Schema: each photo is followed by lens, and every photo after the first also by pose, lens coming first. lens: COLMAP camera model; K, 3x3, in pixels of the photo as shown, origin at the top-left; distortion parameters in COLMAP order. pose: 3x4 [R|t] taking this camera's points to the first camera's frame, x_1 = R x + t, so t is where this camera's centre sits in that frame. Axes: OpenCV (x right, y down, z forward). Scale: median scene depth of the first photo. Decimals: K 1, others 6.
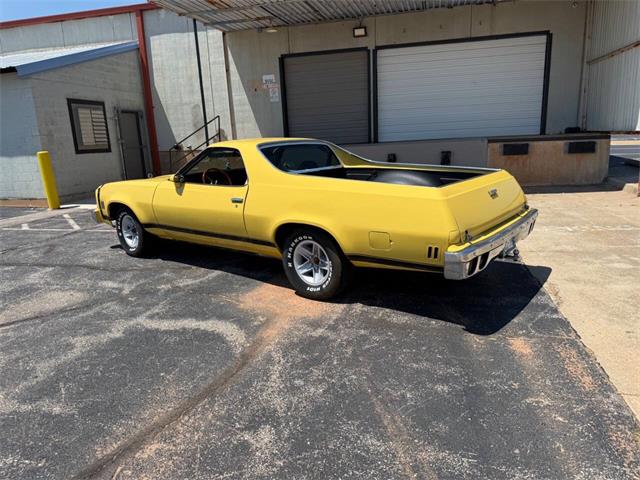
lens RADIAL K [[449.1, 0, 318.5], [0, 449.1, 239.8], [0, 0, 1]] dist [0.054595, -0.073698]
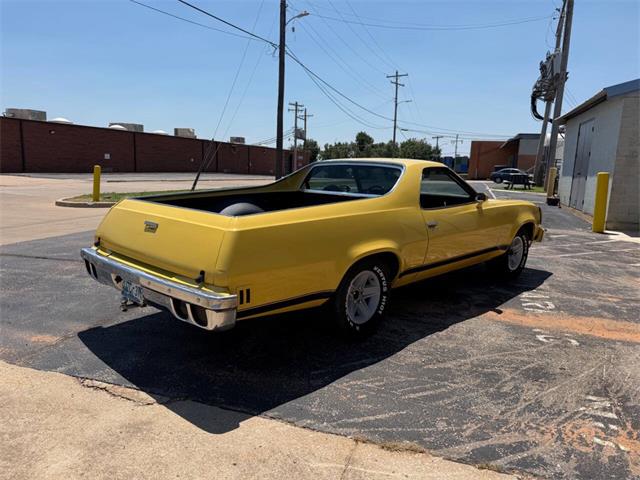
lens RADIAL K [[453.6, 0, 319.0], [0, 453.6, 240.9], [0, 0, 1]] dist [0.046210, -0.048035]
pose [[-0.094907, 0.204526, -0.974249, 0.523845], [-0.247974, 0.942960, 0.222114, -0.150779], [0.964107, 0.262669, -0.038777, 0.597124]]
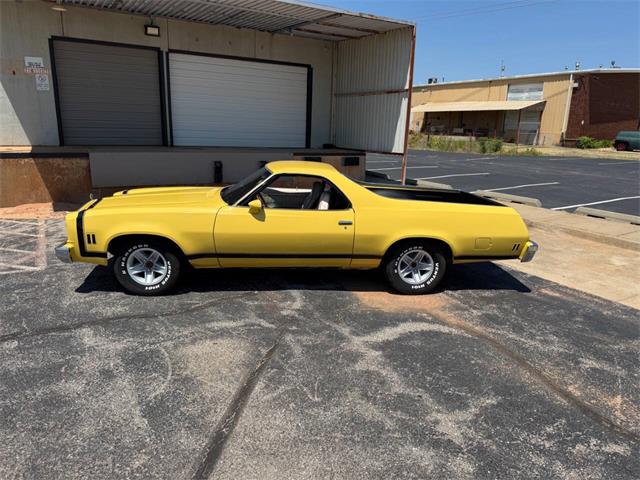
lens RADIAL K [[449.9, 0, 320.0], [0, 449.9, 240.0], [0, 0, 1]] dist [0.049681, -0.058202]
pose [[0.716333, -0.102377, 0.690207, -0.527510], [0.092528, 0.994379, 0.051464, -0.056516], [-0.691596, 0.026999, 0.721779, 0.118405]]
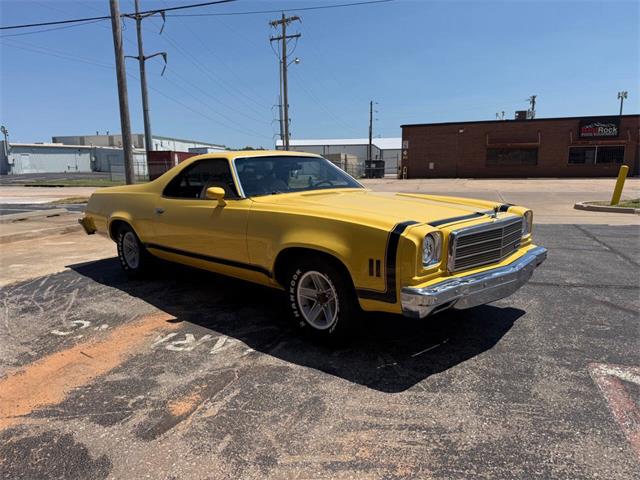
lens RADIAL K [[452.9, 0, 322.4], [0, 452.9, 238.8], [0, 0, 1]] dist [0.052019, -0.079181]
pose [[-0.993274, 0.044747, 0.106793, -0.203541], [0.081081, 0.927227, 0.365616, -0.241170], [-0.082661, 0.371816, -0.924619, 1.185431]]
